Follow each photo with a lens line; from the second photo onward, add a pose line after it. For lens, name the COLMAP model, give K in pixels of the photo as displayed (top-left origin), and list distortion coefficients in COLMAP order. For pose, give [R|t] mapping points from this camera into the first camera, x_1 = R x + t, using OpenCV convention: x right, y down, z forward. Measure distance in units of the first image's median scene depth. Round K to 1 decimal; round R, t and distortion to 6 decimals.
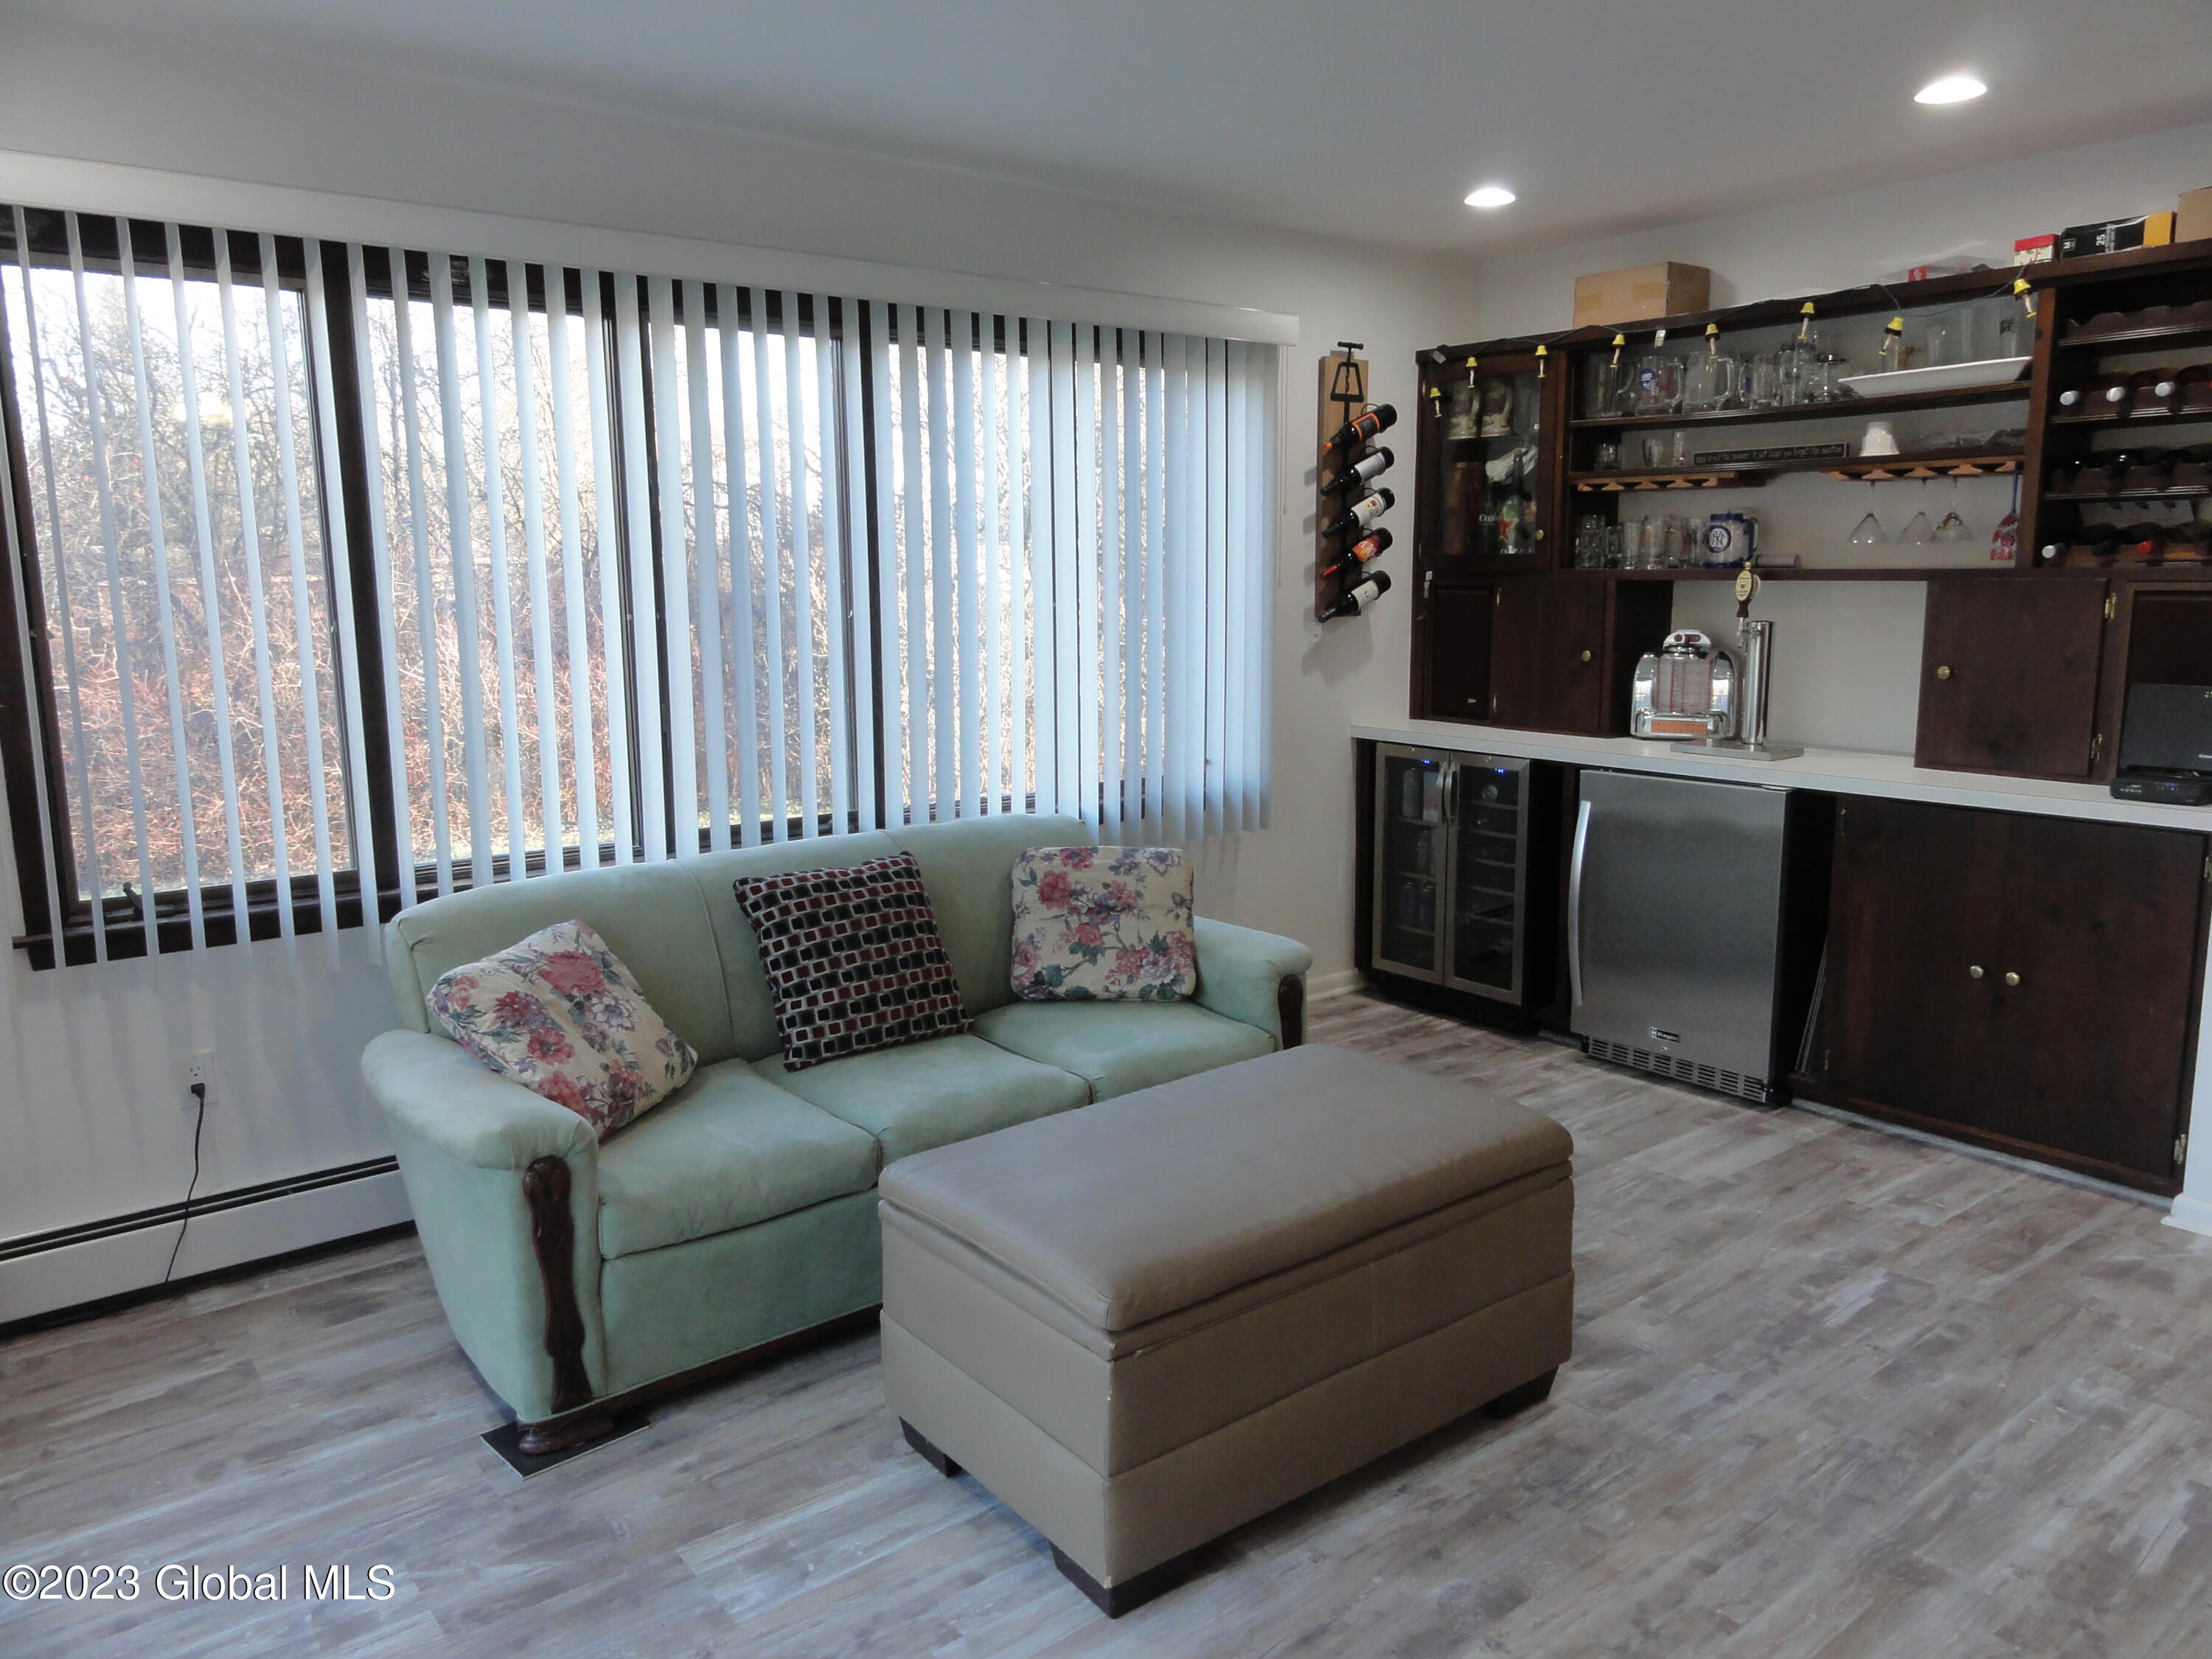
lens RADIAL K [[1572.1, 0, 1111.8], [0, 1572.1, 838.7], [0, 0, 1]] dist [0.000921, 0.003618]
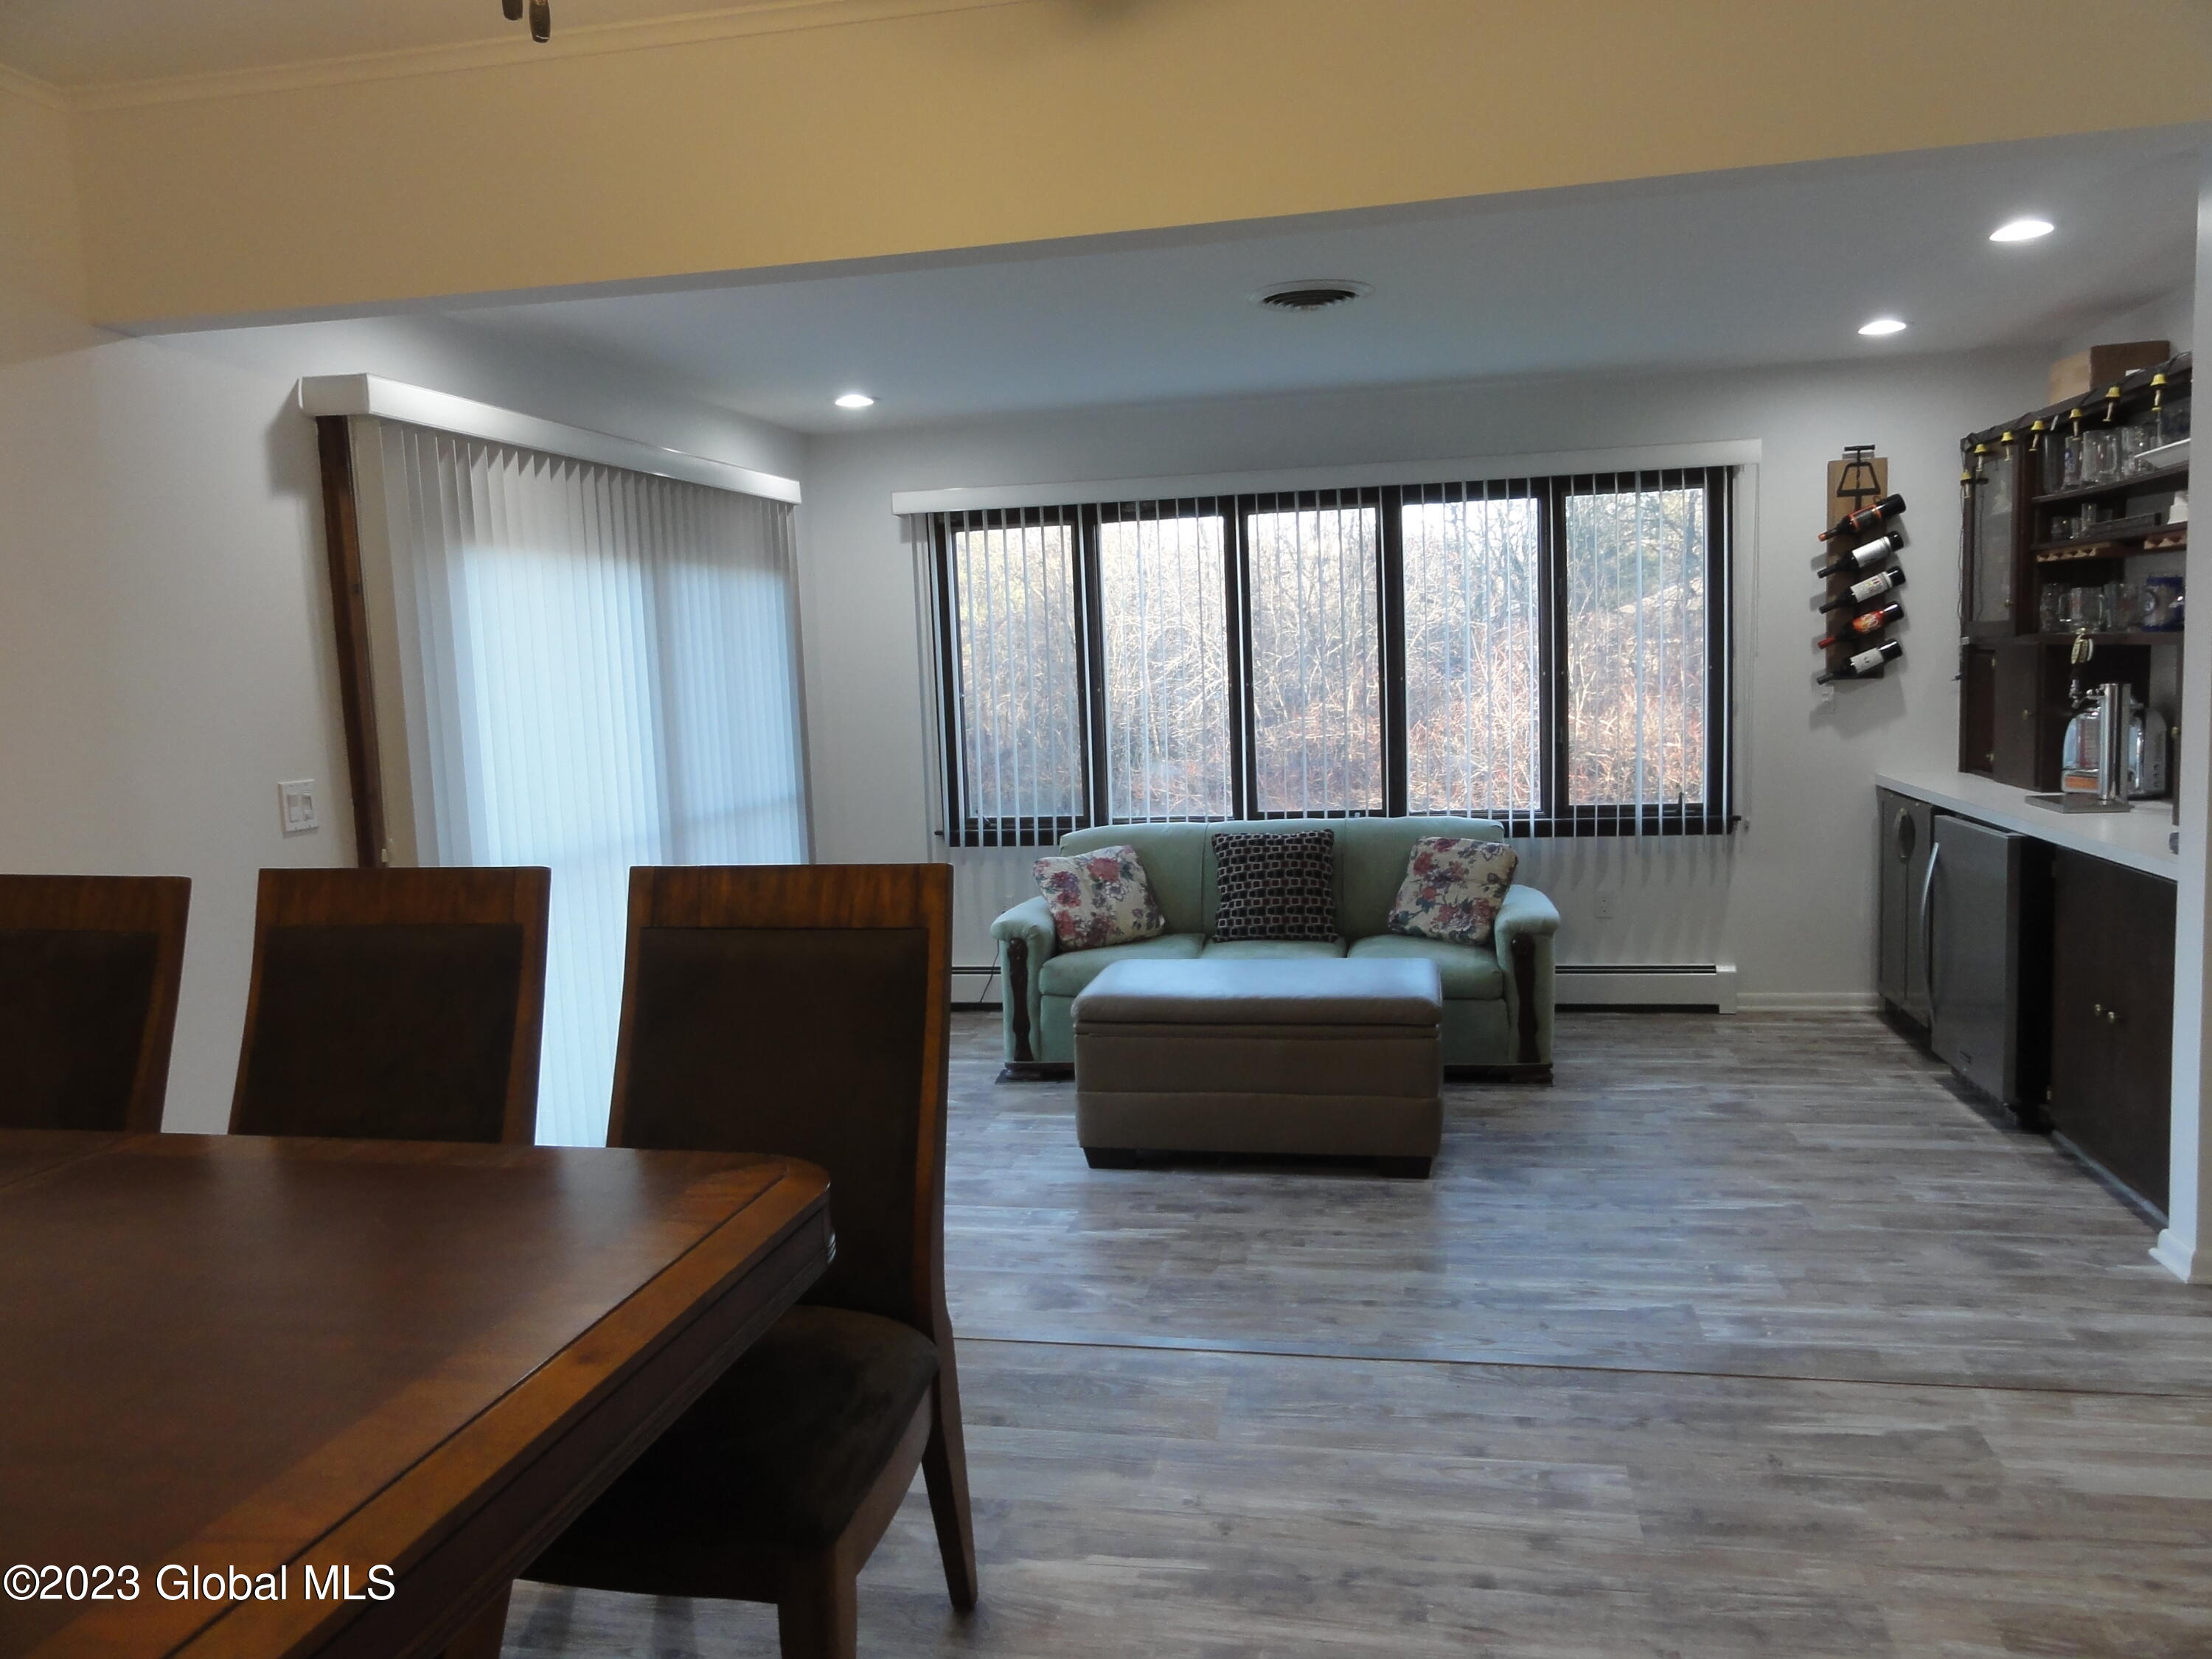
lens RADIAL K [[1572.1, 0, 1111.8], [0, 1572.1, 838.7], [0, 0, 1]] dist [0.000921, 0.003618]
pose [[0.642584, 0.068973, -0.763104, 0.993088], [-0.096116, 0.995329, 0.009027, 0.025295], [0.760163, 0.067545, 0.646212, -0.223470]]
